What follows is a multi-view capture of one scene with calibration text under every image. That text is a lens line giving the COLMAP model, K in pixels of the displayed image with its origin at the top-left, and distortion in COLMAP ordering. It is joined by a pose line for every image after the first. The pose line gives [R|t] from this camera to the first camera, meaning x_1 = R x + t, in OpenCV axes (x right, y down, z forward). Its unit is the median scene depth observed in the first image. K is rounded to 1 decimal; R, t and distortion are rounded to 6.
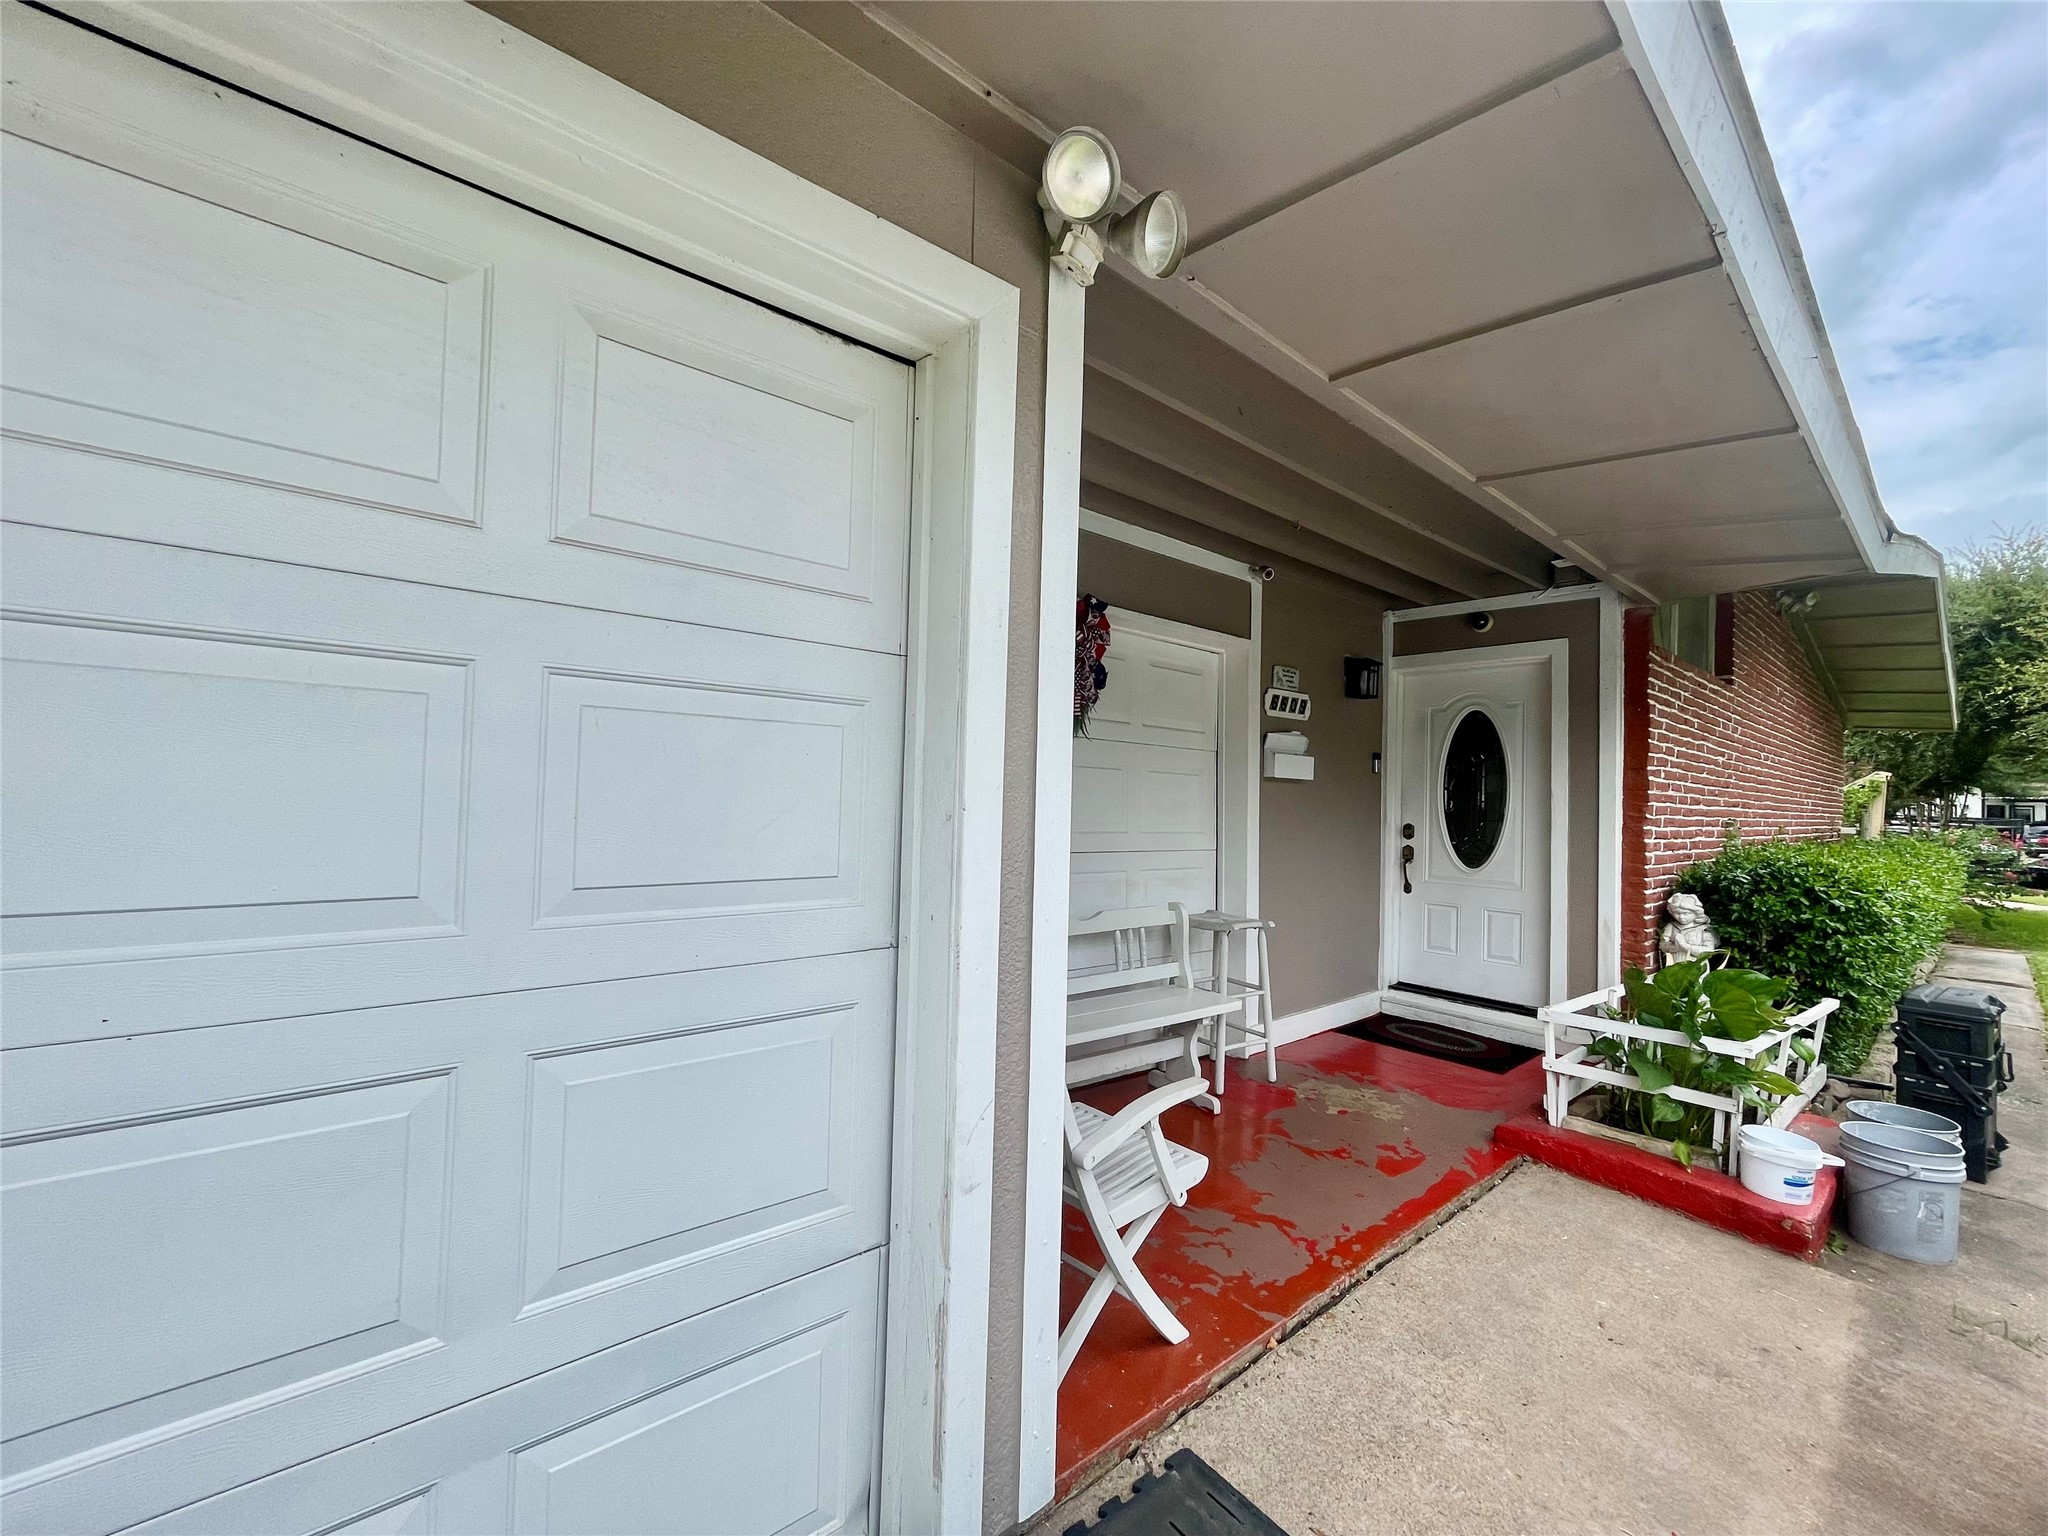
lens RADIAL K [[827.9, 0, 1029.0], [0, 827.9, 775.5], [0, 0, 1]] dist [-0.000886, -0.000602]
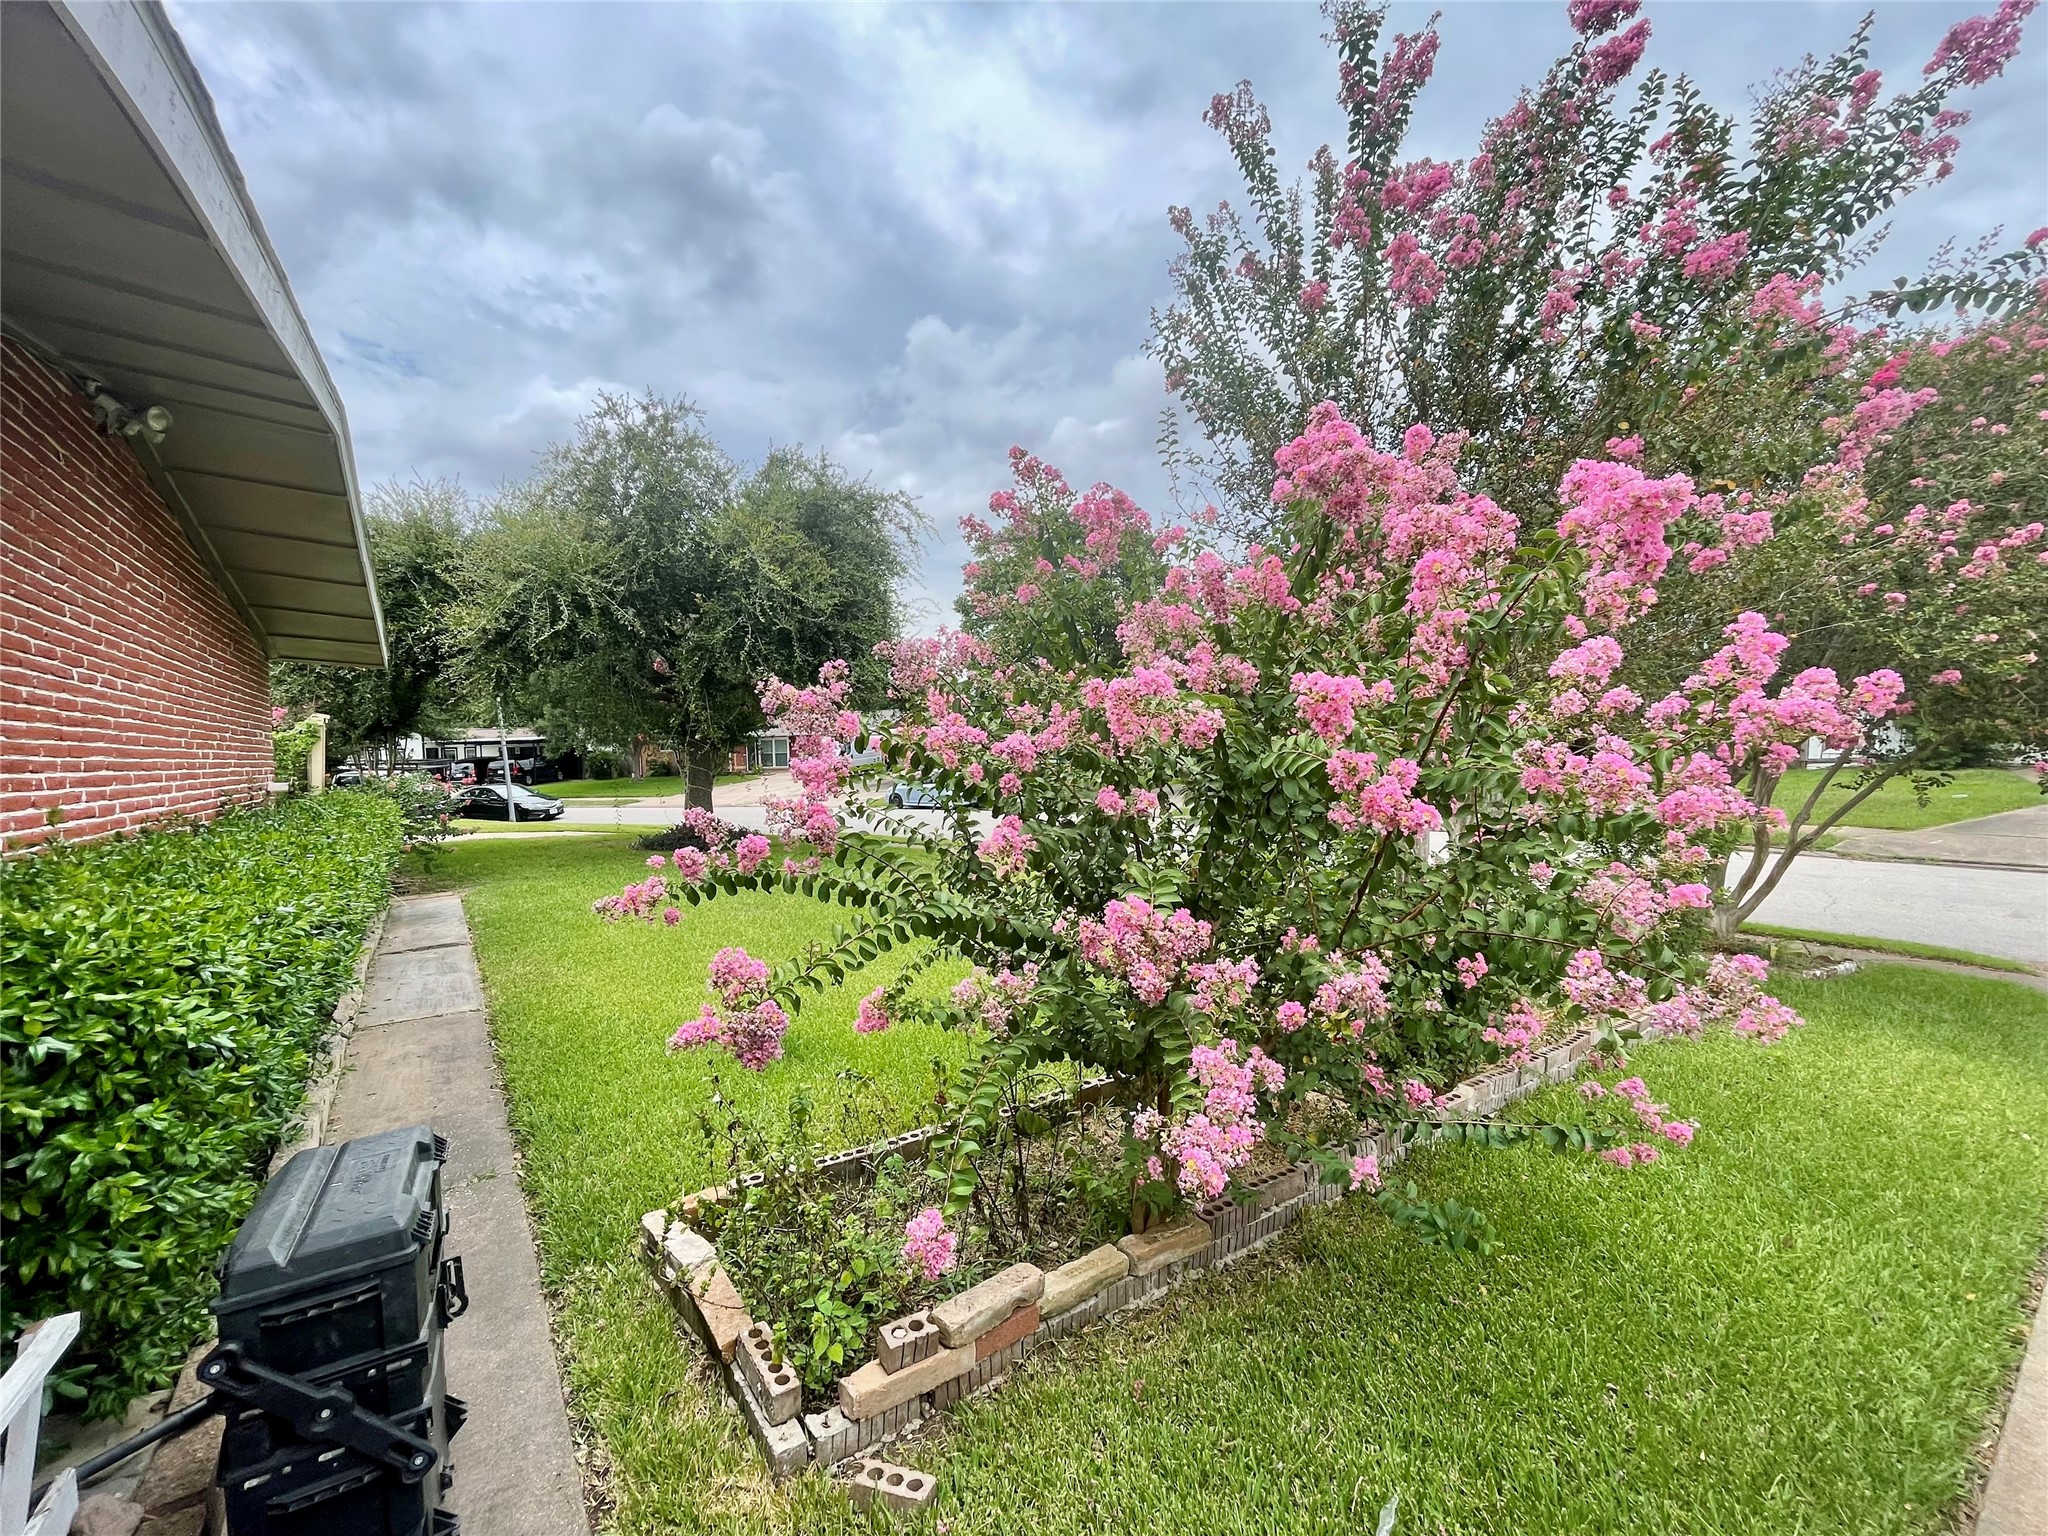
lens RADIAL K [[827.9, 0, 1029.0], [0, 827.9, 775.5], [0, 0, 1]] dist [-0.000886, -0.000602]
pose [[0.082286, -0.067667, 0.994309, 0.233614], [0.007284, 0.997707, 0.067295, 0.006855], [-0.996582, 0.001705, 0.082591, 0.193887]]
